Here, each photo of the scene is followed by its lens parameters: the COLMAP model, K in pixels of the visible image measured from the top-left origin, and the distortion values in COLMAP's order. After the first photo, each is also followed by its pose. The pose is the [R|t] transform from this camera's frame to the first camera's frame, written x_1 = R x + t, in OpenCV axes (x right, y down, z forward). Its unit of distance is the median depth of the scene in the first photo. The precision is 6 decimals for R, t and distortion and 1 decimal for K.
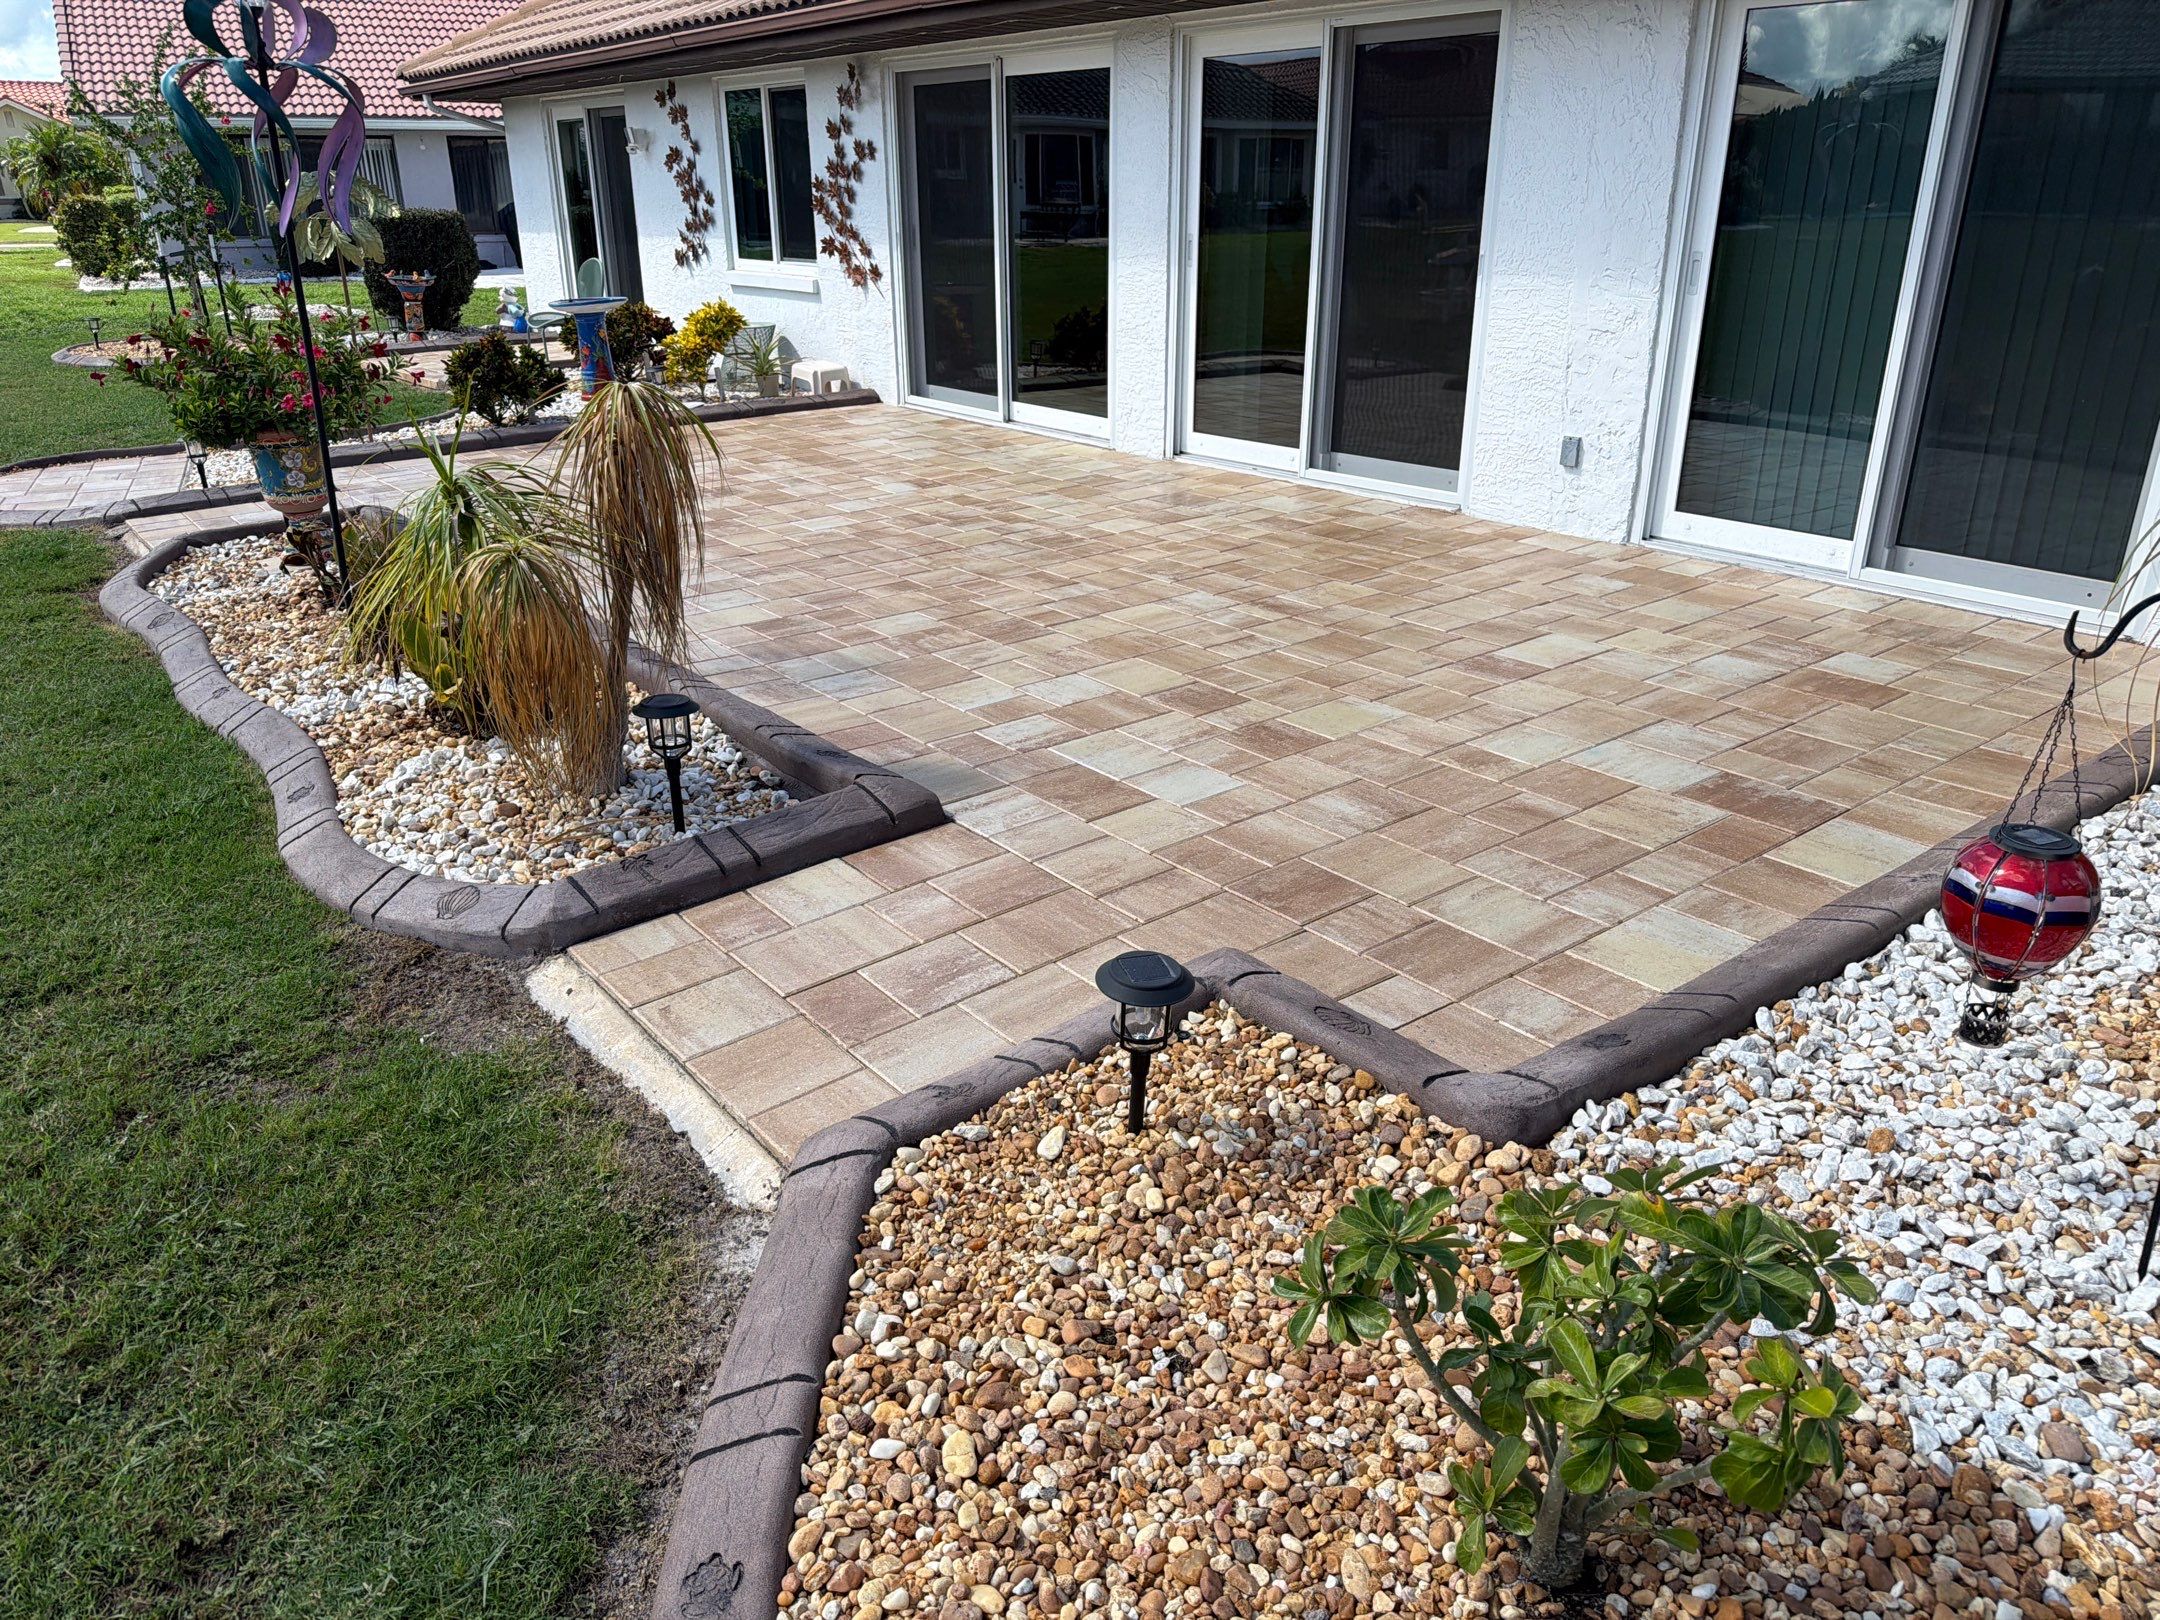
lens RADIAL K [[1533.5, 0, 1080.0], [0, 1533.5, 810.0], [0, 0, 1]] dist [0.103357, -0.143653]
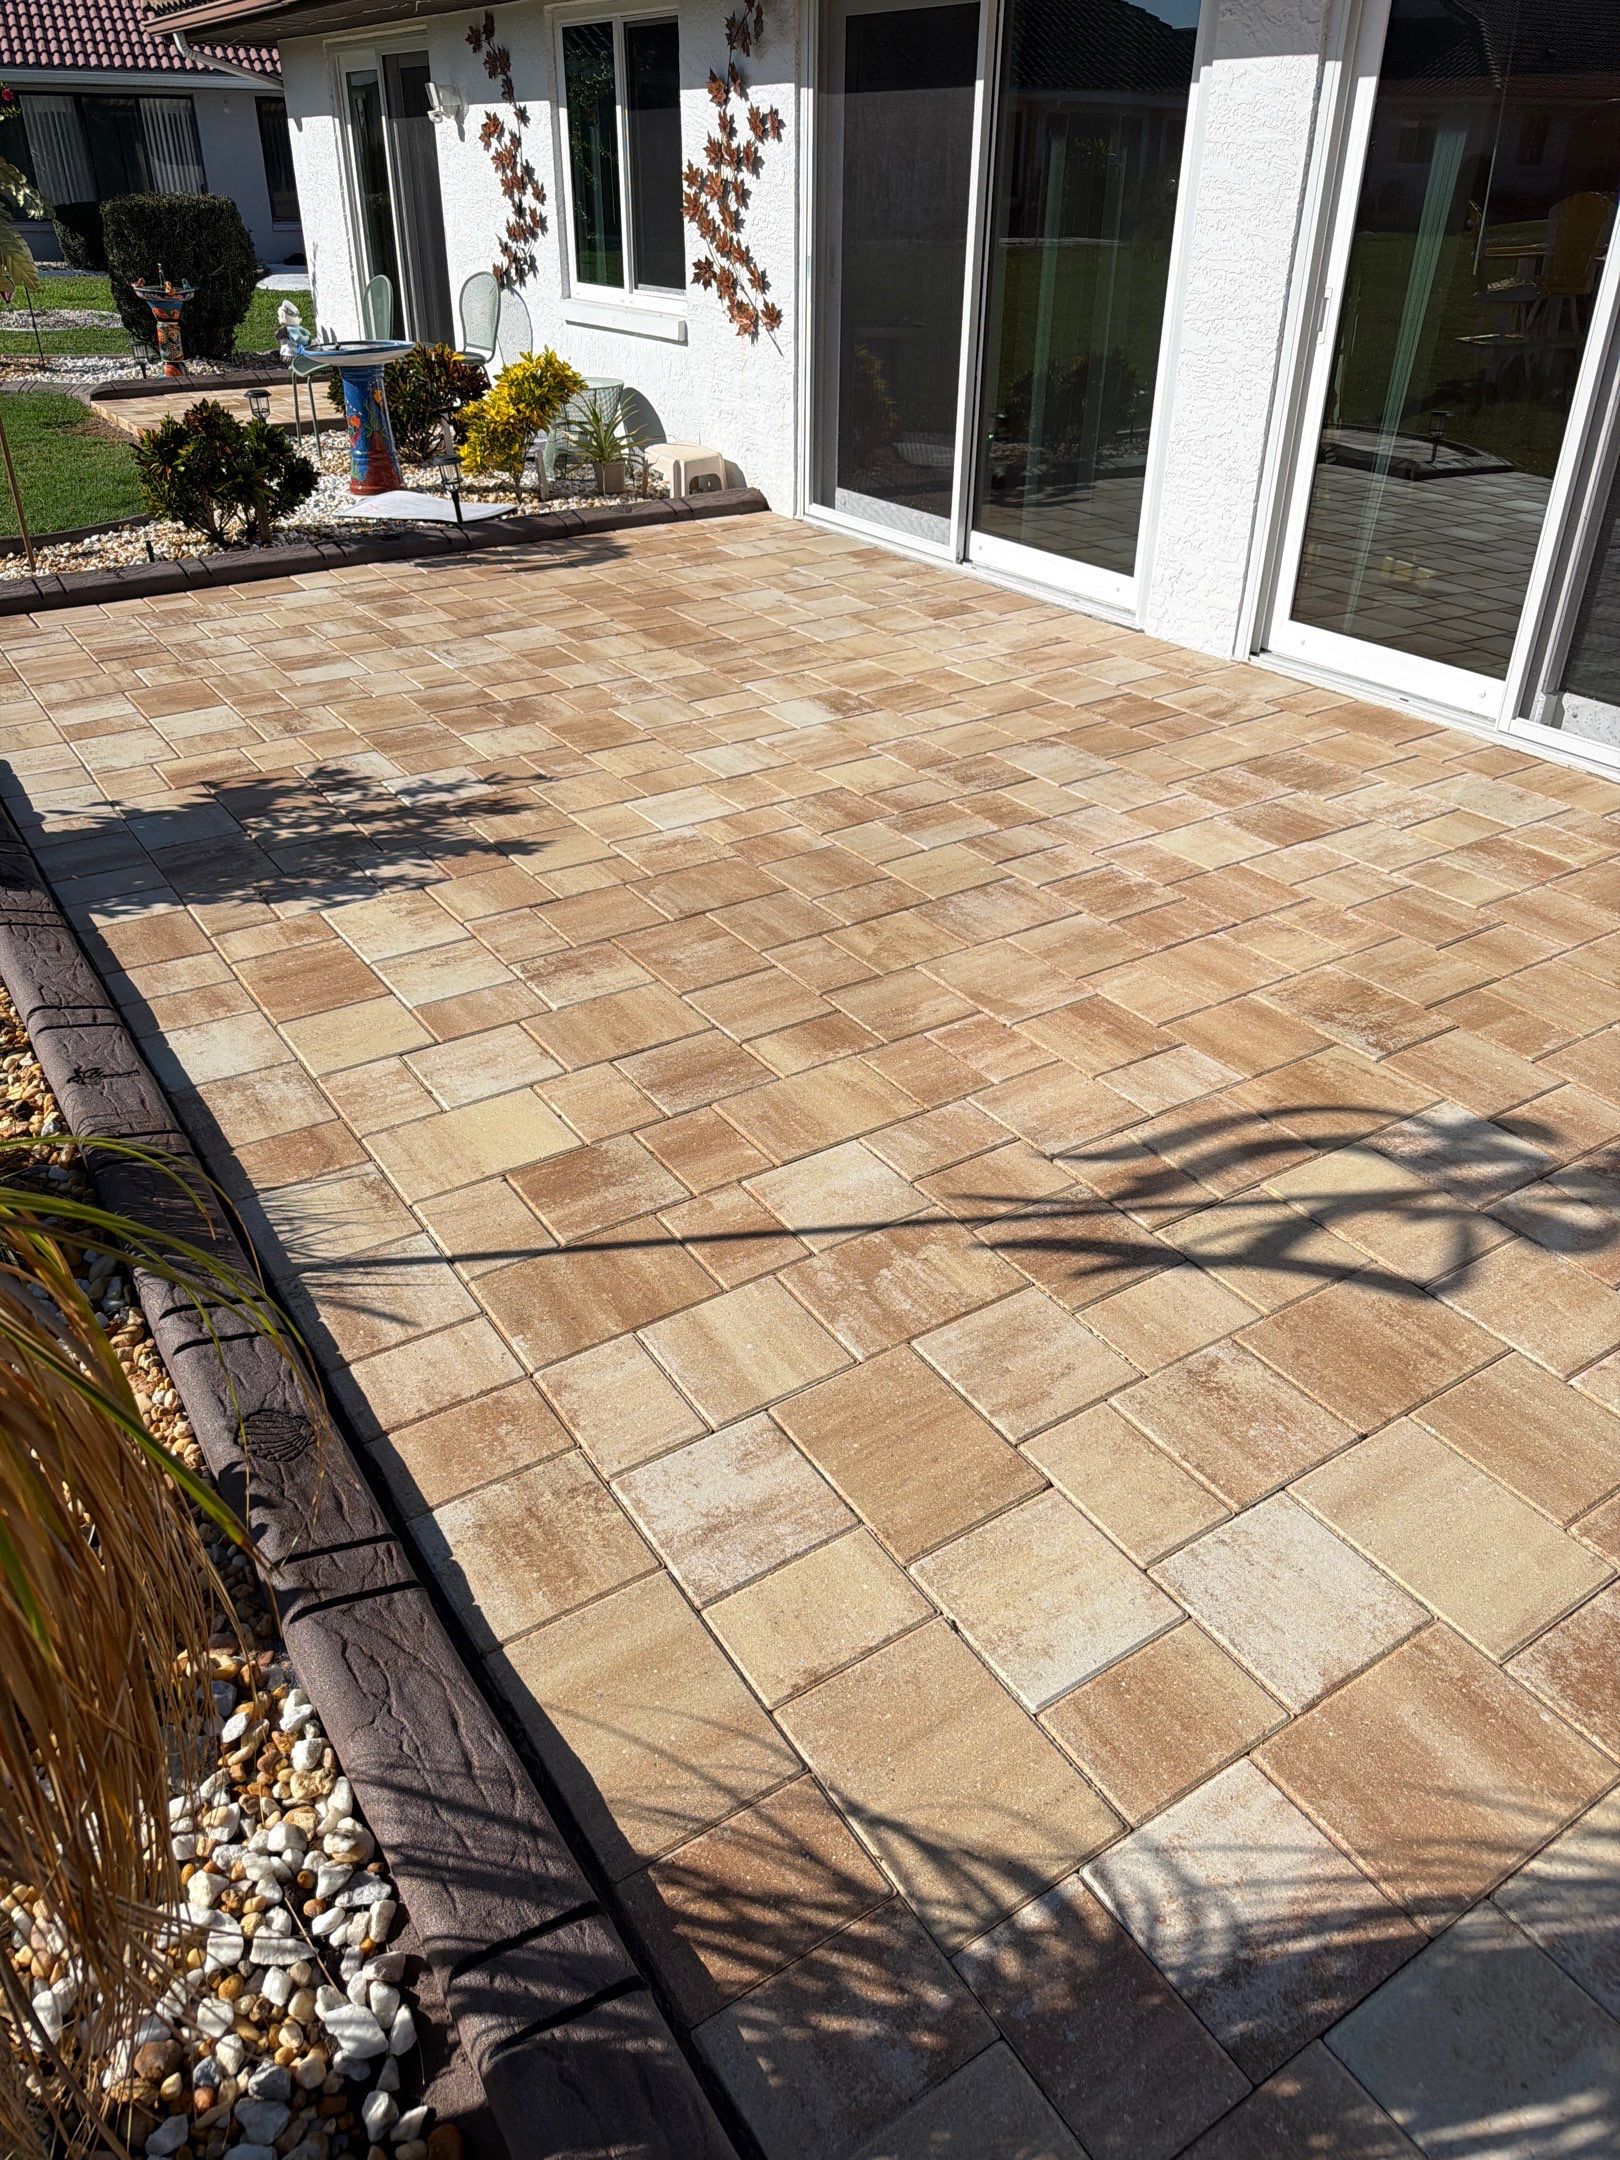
lens RADIAL K [[1572.5, 0, 828.8], [0, 1572.5, 1035.8], [0, 0, 1]] dist [0.017061, 0.000113]
pose [[0.996768, 0.055305, -0.058271, -0.049574], [-0.047915, 0.991450, 0.121368, -0.120417], [0.064485, -0.118184, 0.990896, 0.284744]]
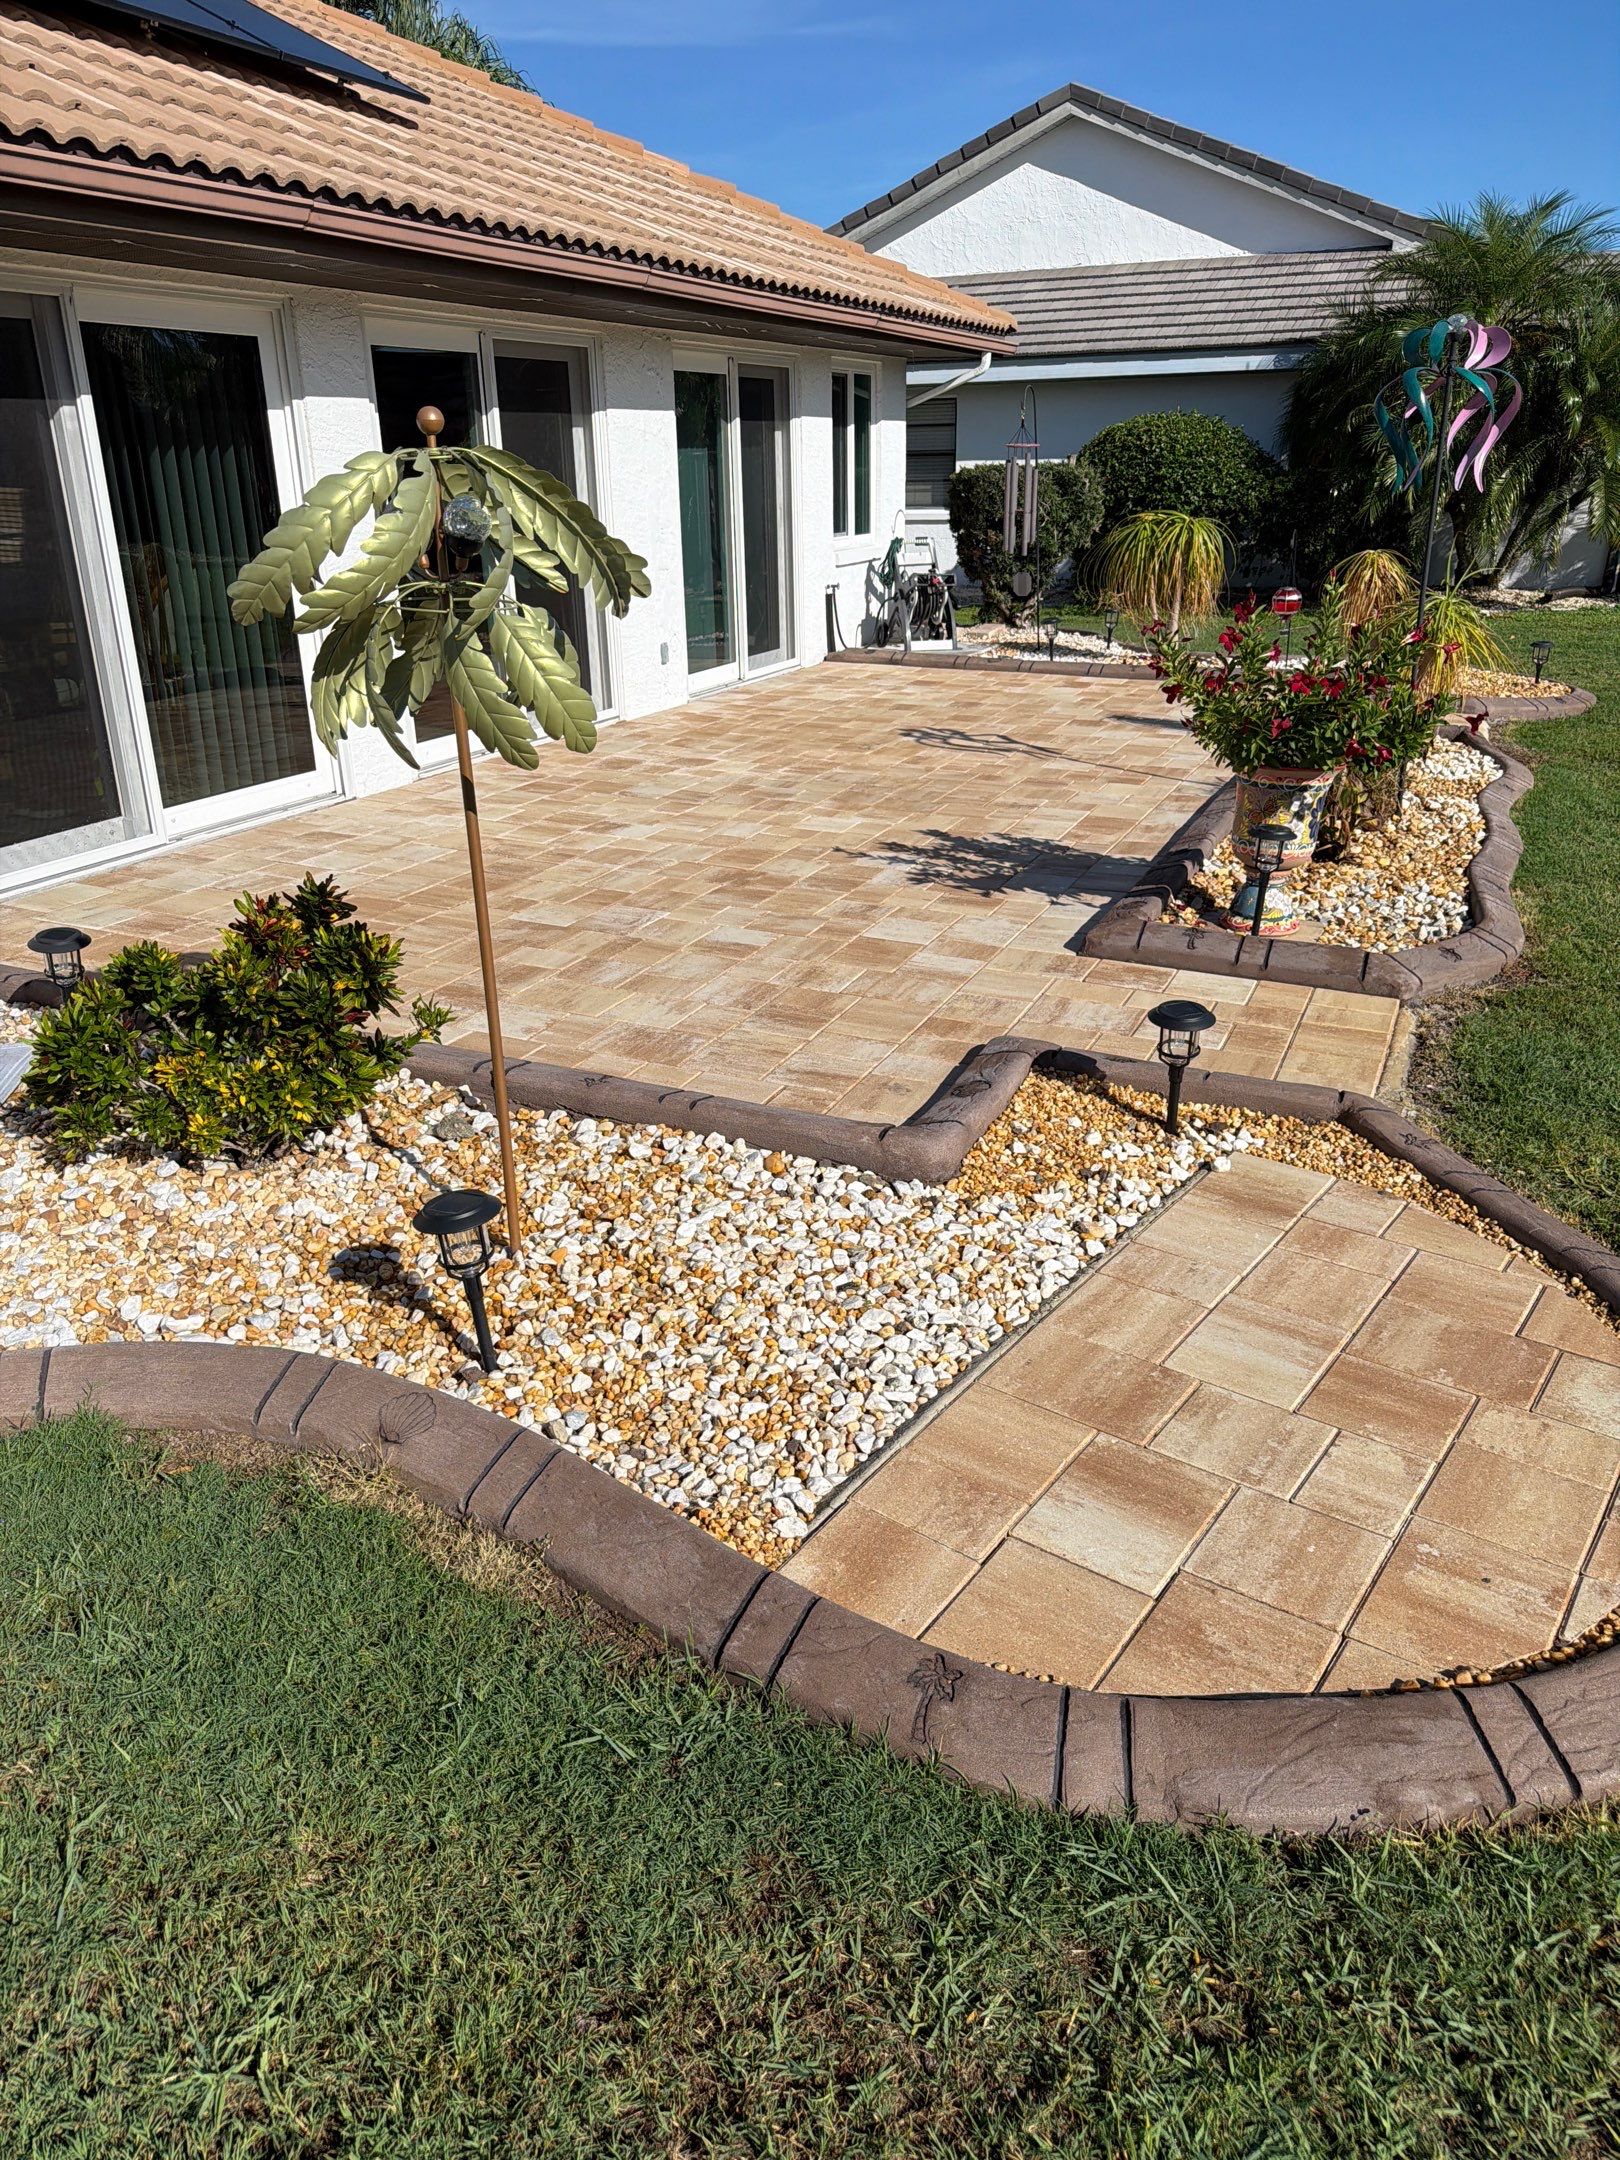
lens RADIAL K [[1533.2, 0, 808.0], [0, 1533.2, 1074.0], [0, 0, 1]] dist [0.148390, -0.259363]
pose [[-0.471316, -0.310886, 0.825355, -0.688688], [0.351923, 0.791796, 0.499209, -0.375910], [-0.808710, 0.525746, -0.263778, 0.929936]]
